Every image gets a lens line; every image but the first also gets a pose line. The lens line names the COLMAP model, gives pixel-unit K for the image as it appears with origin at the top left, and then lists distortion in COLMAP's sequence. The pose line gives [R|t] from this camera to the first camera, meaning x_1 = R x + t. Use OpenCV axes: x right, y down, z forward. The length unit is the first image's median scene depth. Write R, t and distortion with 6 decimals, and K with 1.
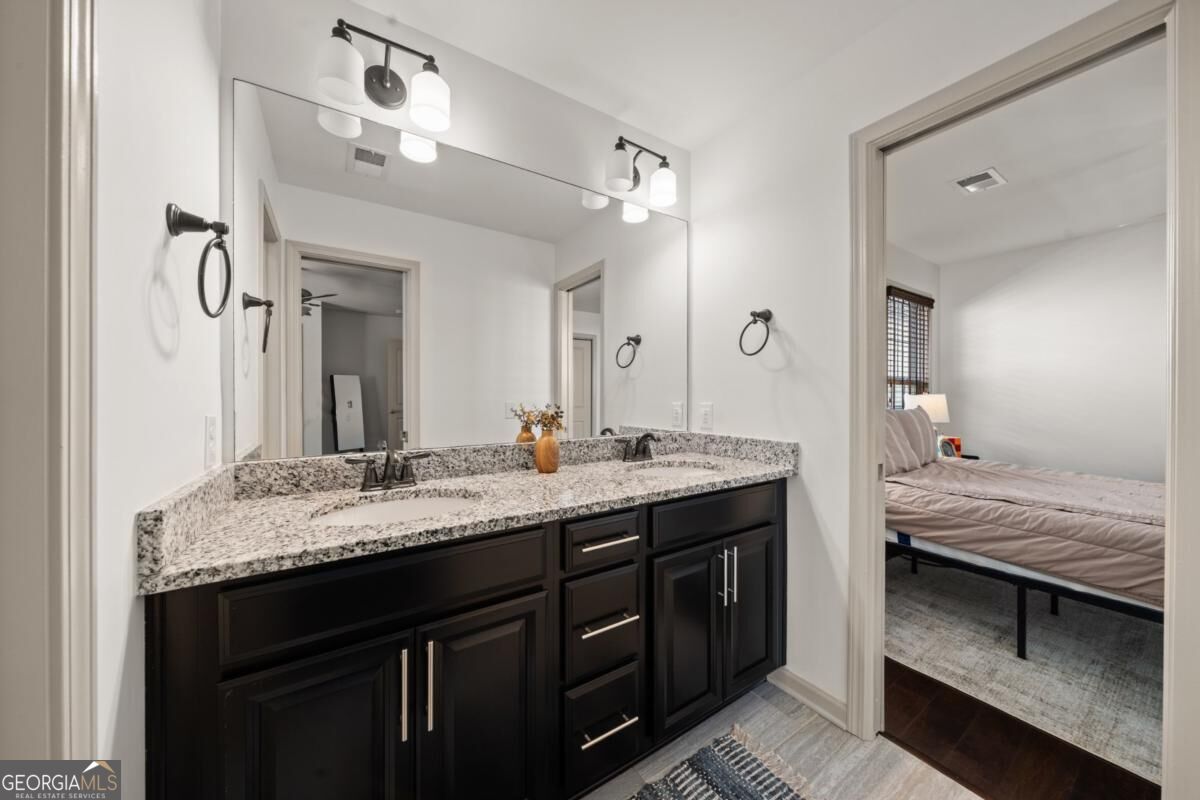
lens RADIAL K [[417.0, 0, 595.6], [0, 417.0, 398.1], [0, 0, 1]] dist [-0.000667, -0.000135]
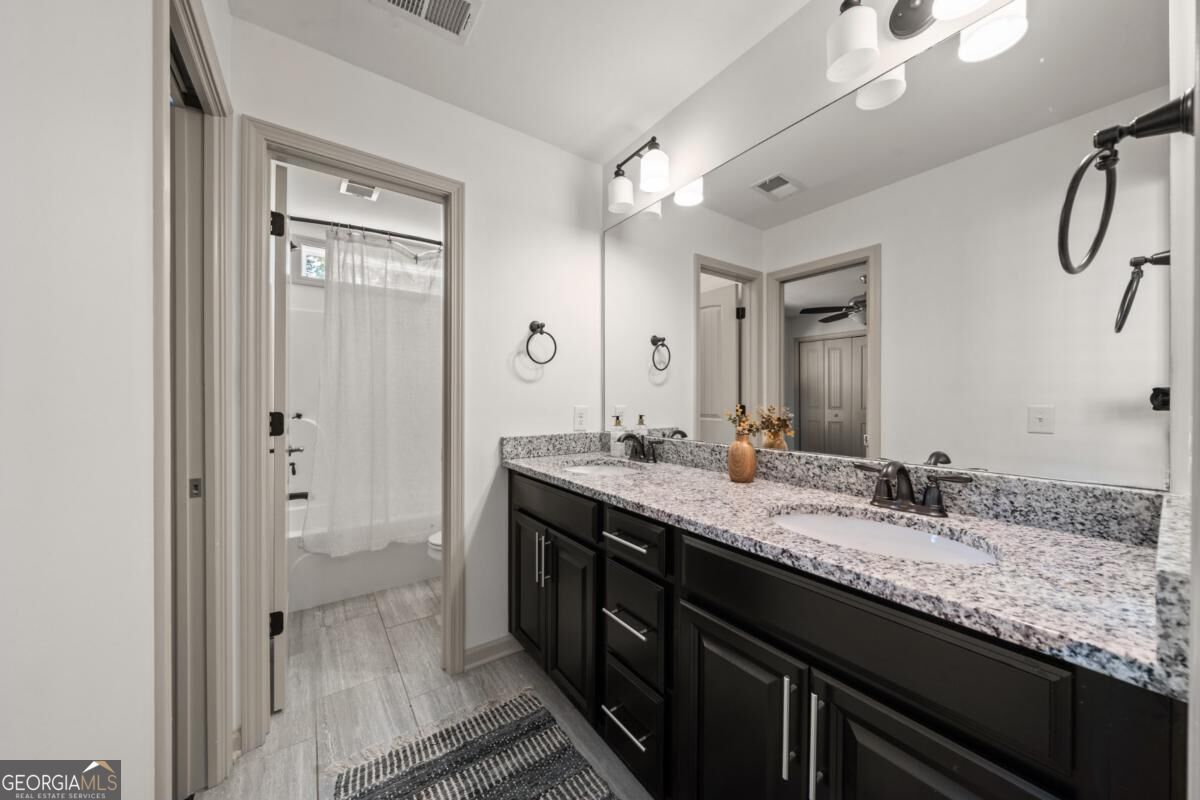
lens RADIAL K [[417.0, 0, 595.6], [0, 417.0, 398.1], [0, 0, 1]] dist [-0.000667, -0.000135]
pose [[0.025736, 0.001494, -0.999668, 0.875181], [-0.004285, 0.999990, 0.001384, -0.001725], [0.999660, 0.004248, 0.025742, 0.752964]]
